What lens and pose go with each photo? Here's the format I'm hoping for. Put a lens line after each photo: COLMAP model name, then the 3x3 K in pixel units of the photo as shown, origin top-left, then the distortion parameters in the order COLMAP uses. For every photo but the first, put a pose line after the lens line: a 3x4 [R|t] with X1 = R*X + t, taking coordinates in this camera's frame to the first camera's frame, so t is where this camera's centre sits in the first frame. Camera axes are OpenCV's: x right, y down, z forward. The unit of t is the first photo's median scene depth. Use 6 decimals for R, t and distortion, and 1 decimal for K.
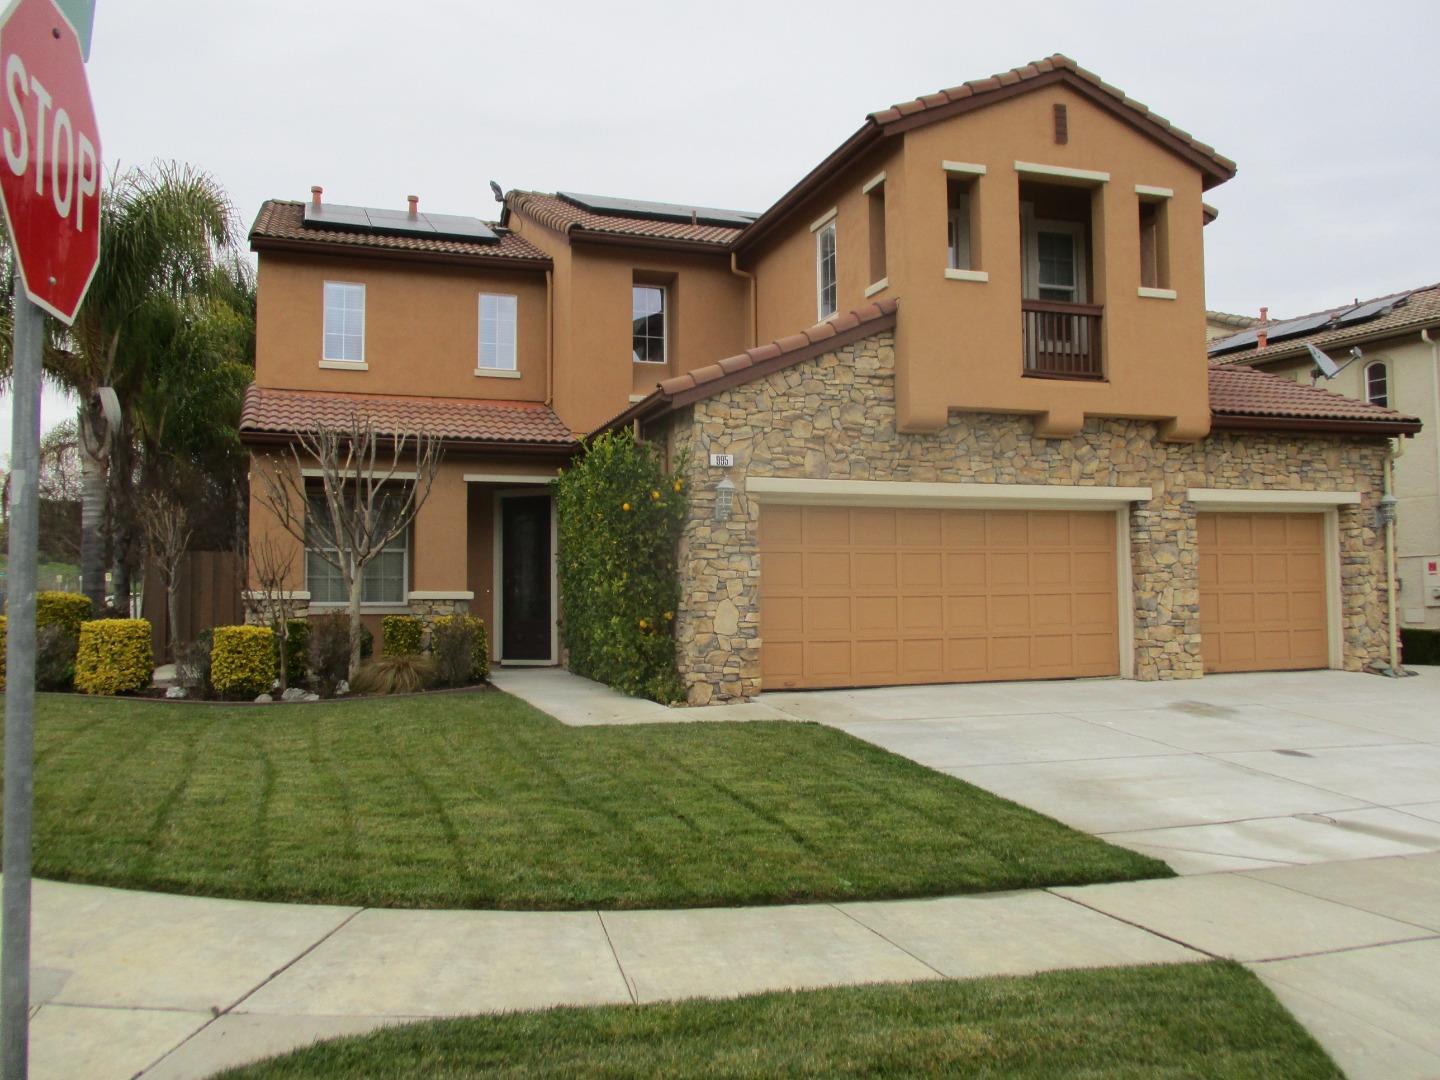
lens RADIAL K [[1202.6, 0, 726.1], [0, 1202.6, 550.7], [0, 0, 1]] dist [-0.036687, 0.010301]
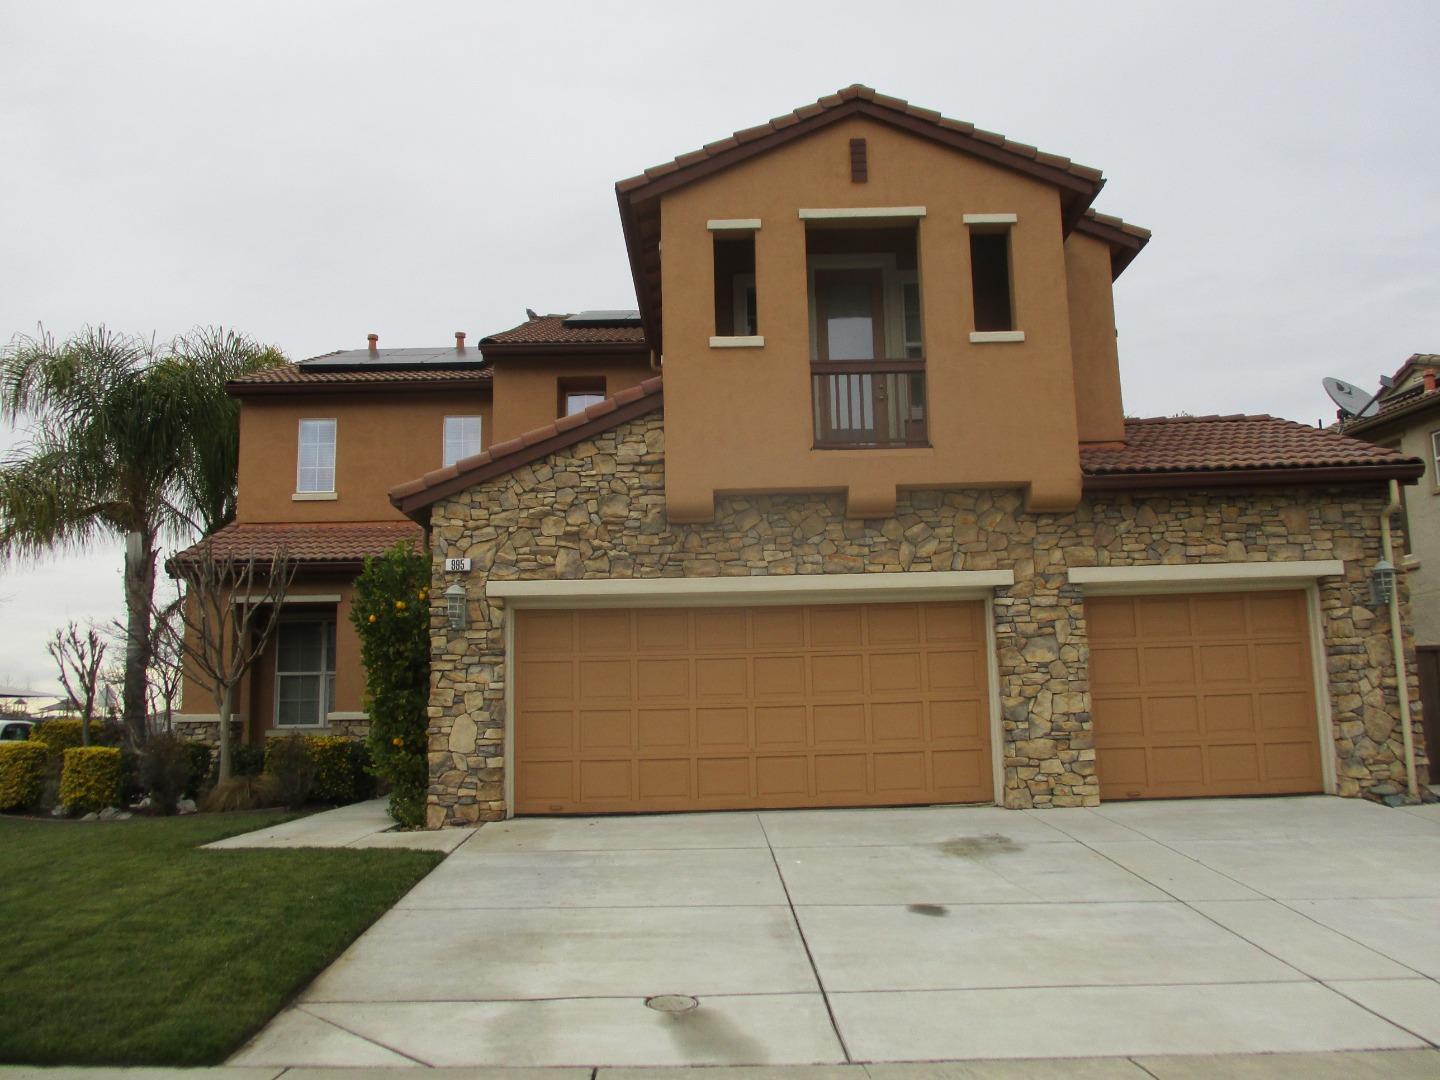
lens RADIAL K [[1202.6, 0, 726.1], [0, 1202.6, 550.7], [0, 0, 1]] dist [-0.036687, 0.010301]
pose [[0.946915, -0.059890, -0.315855, 0.442919], [0.027332, 0.993935, -0.106523, 0.017319], [0.320319, 0.092235, 0.942809, 0.166693]]
